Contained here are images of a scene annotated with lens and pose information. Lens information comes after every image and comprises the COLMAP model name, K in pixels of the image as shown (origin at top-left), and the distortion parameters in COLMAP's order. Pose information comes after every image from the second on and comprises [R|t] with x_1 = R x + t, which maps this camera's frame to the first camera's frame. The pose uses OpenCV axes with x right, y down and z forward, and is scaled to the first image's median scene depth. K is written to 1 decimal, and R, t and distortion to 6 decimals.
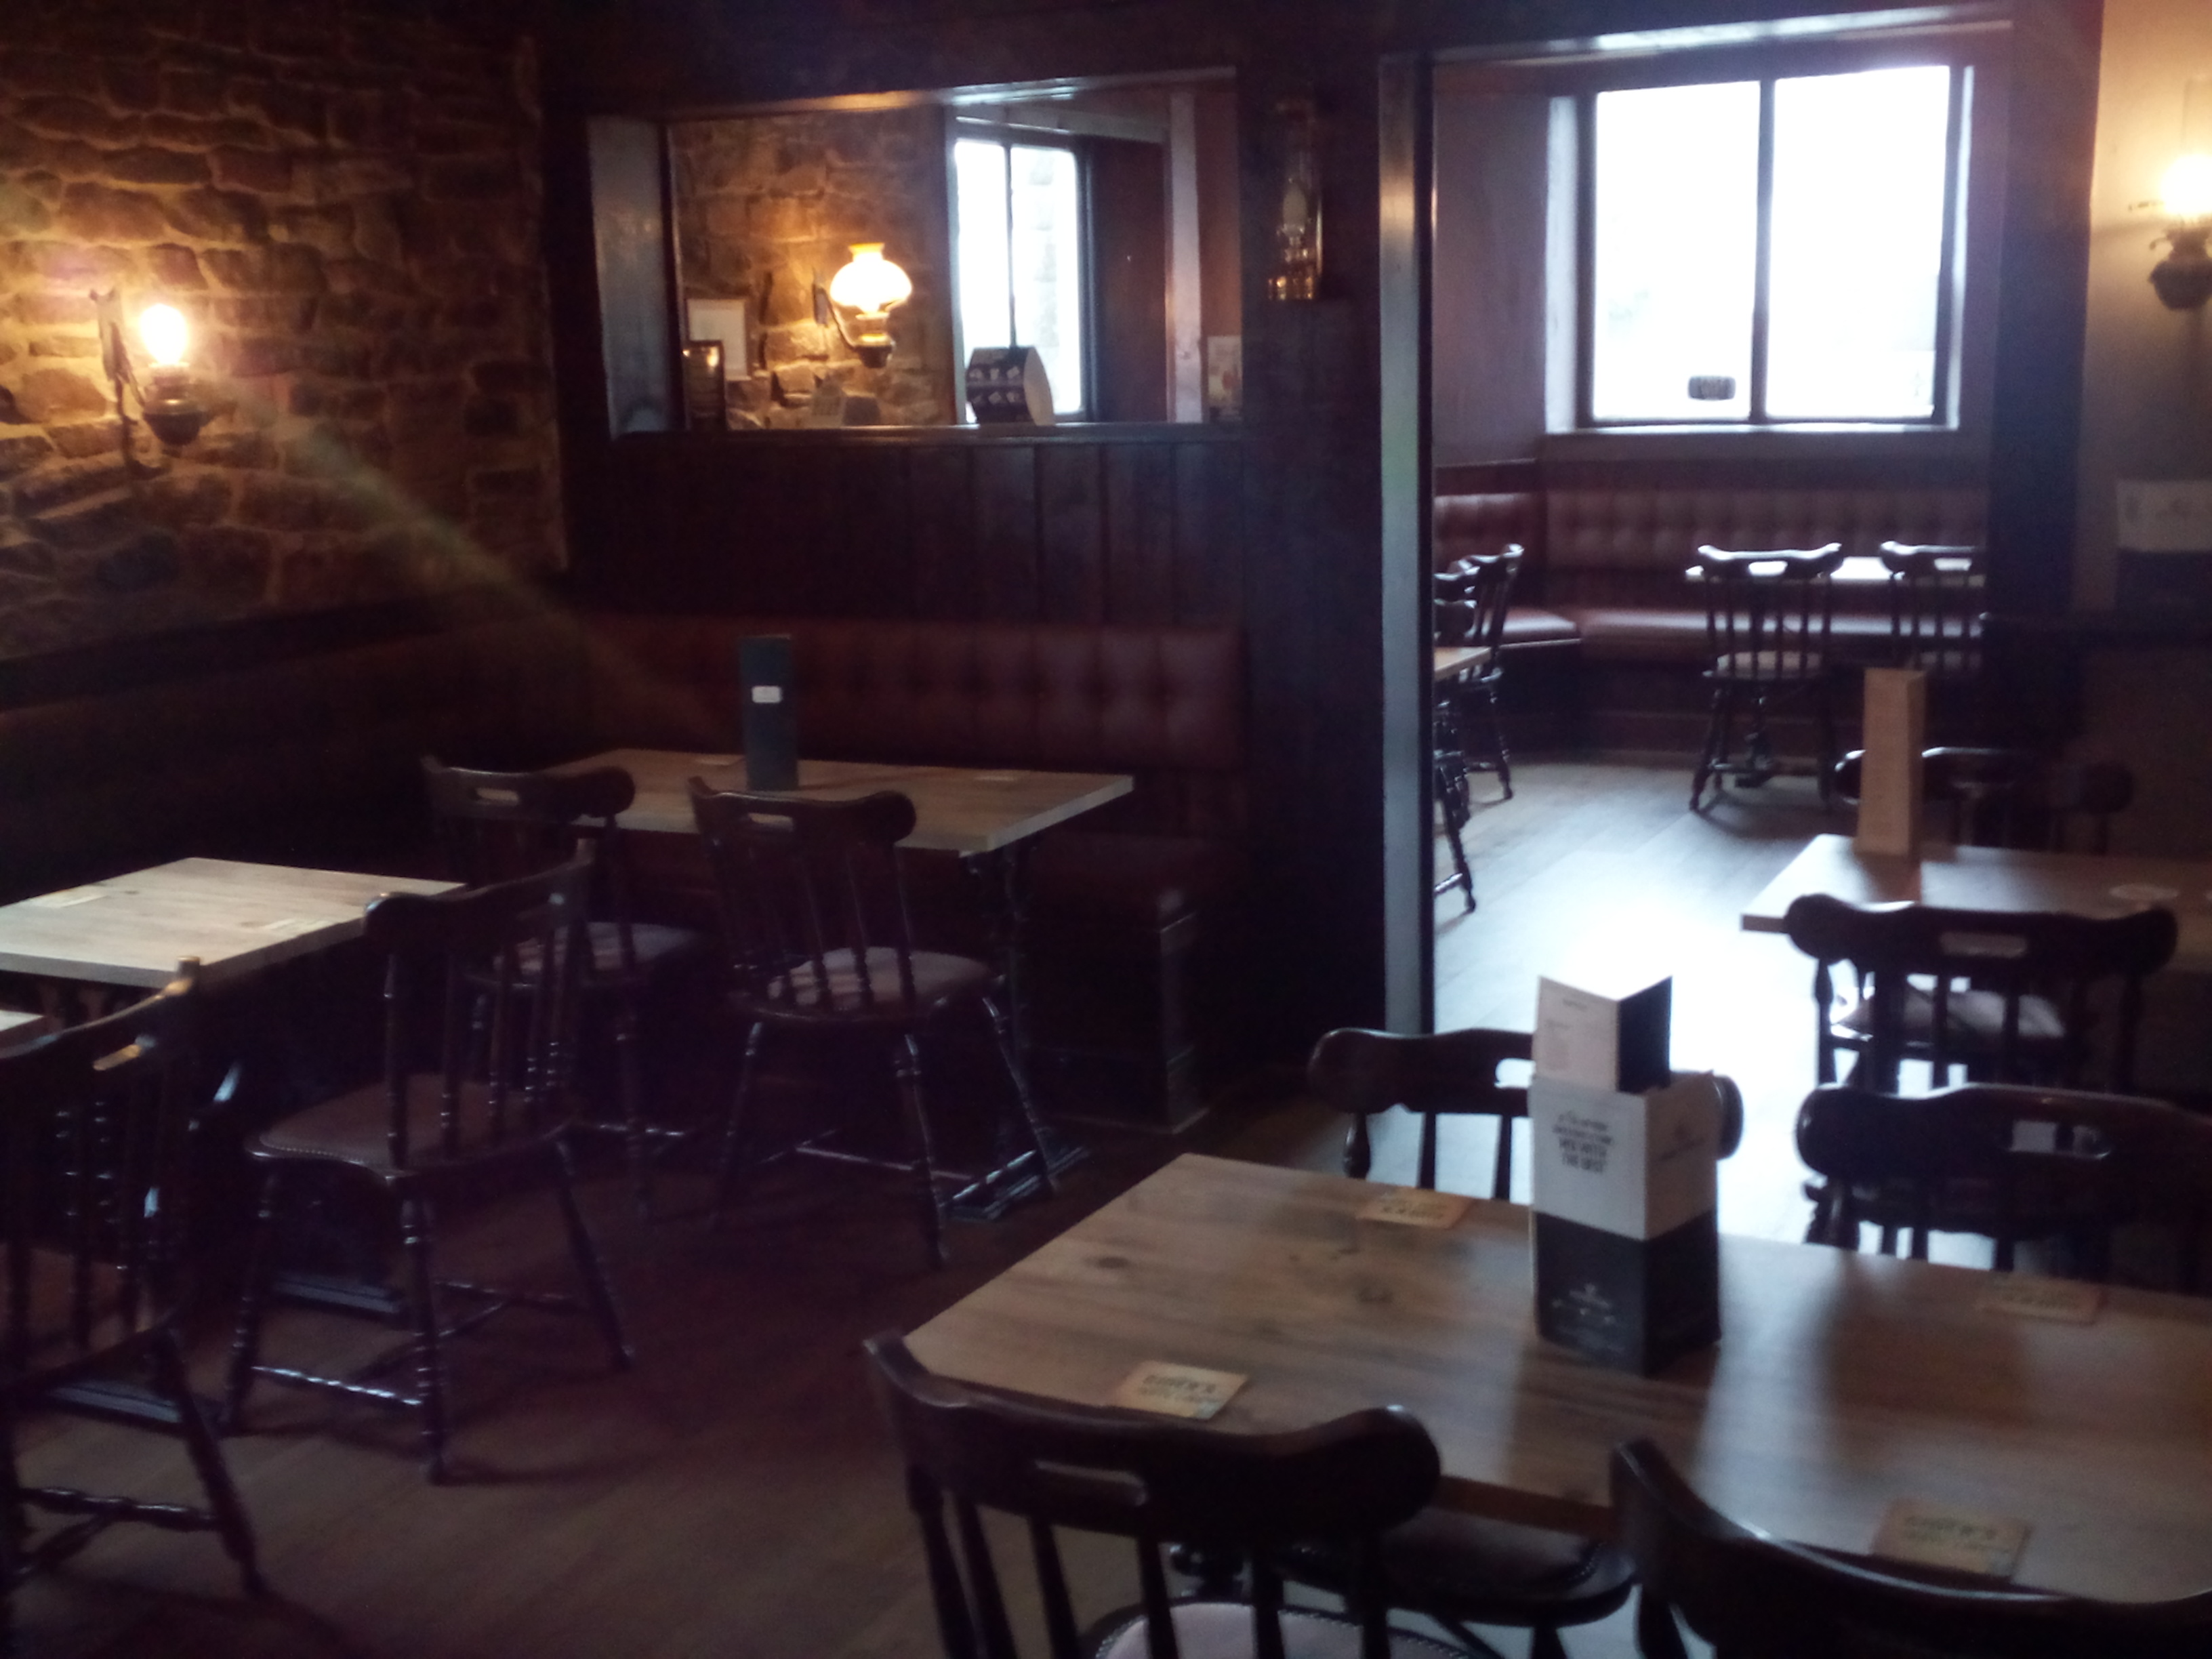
lens RADIAL K [[2596.6, 0, 1106.0], [0, 2596.6, 830.8], [0, 0, 1]] dist [0.063063, 0.000000]
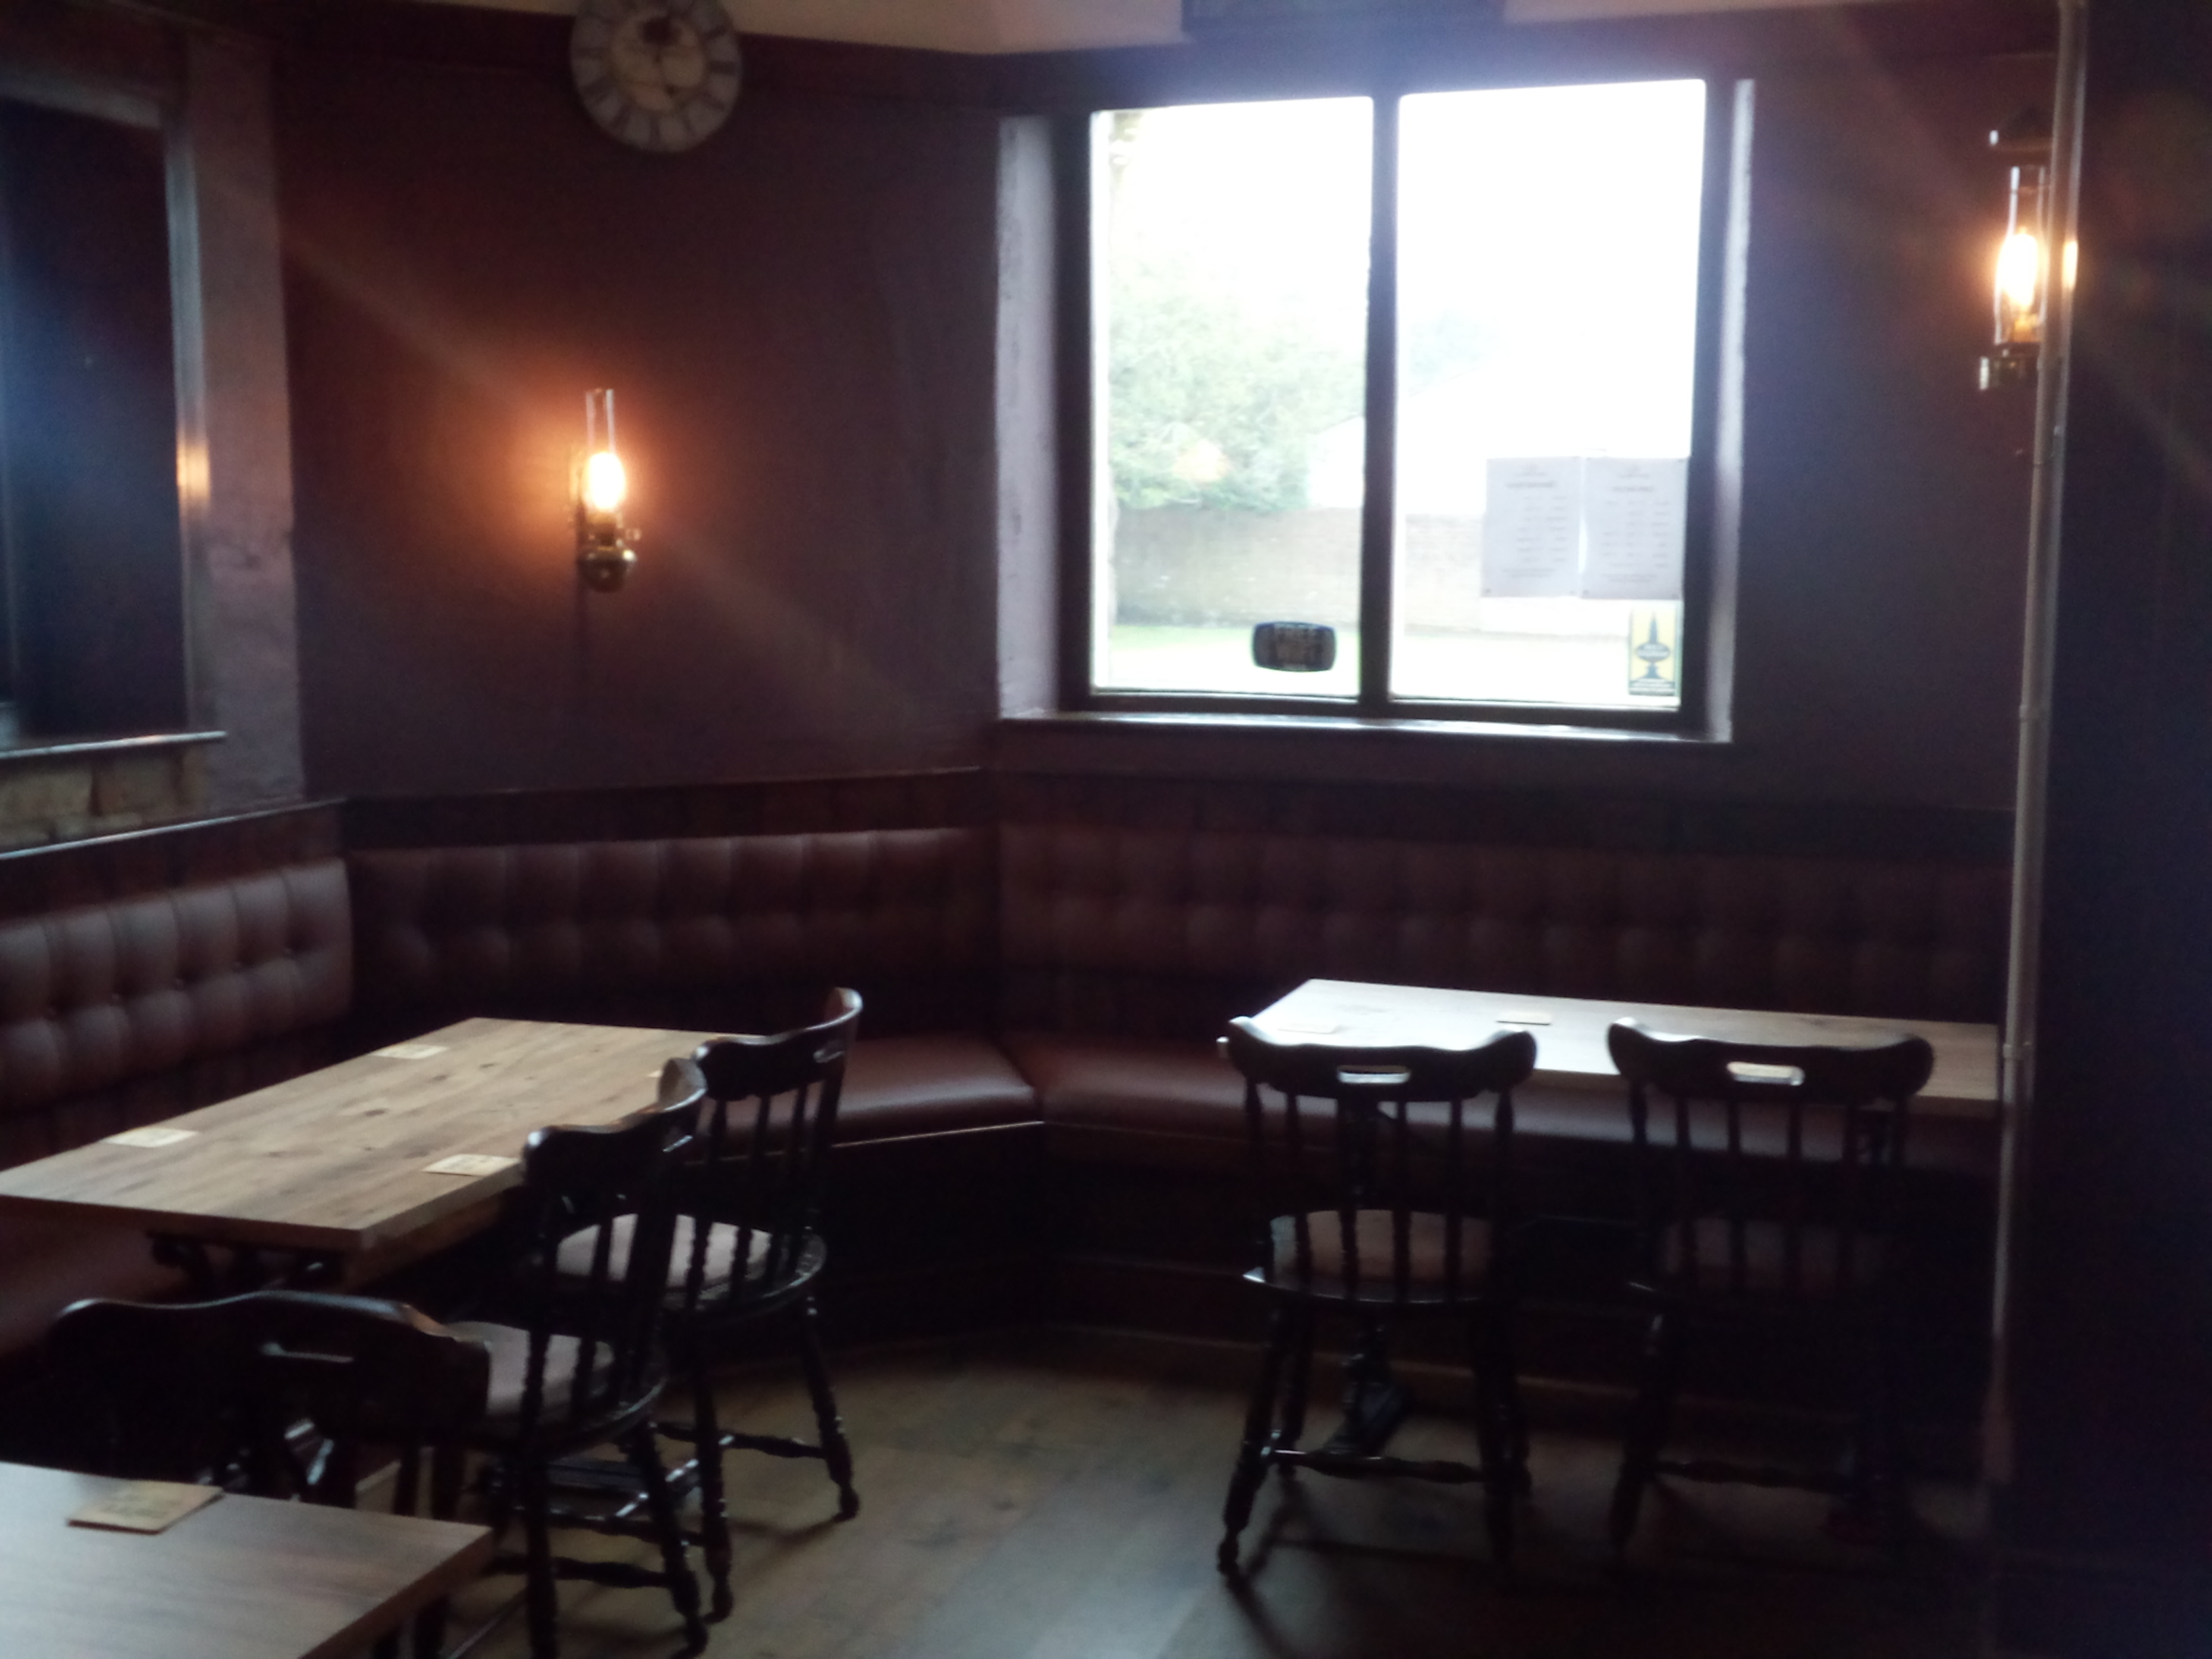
lens RADIAL K [[2596.6, 0, 1104.5], [0, 2596.6, 827.1], [0, 0, 1]] dist [0.063063, 0.000000]
pose [[0.992263, 0.016267, 0.123080, 0.127583], [-0.008248, 0.997826, -0.065383, -0.096895], [-0.123876, 0.063862, 0.990241, 0.470075]]
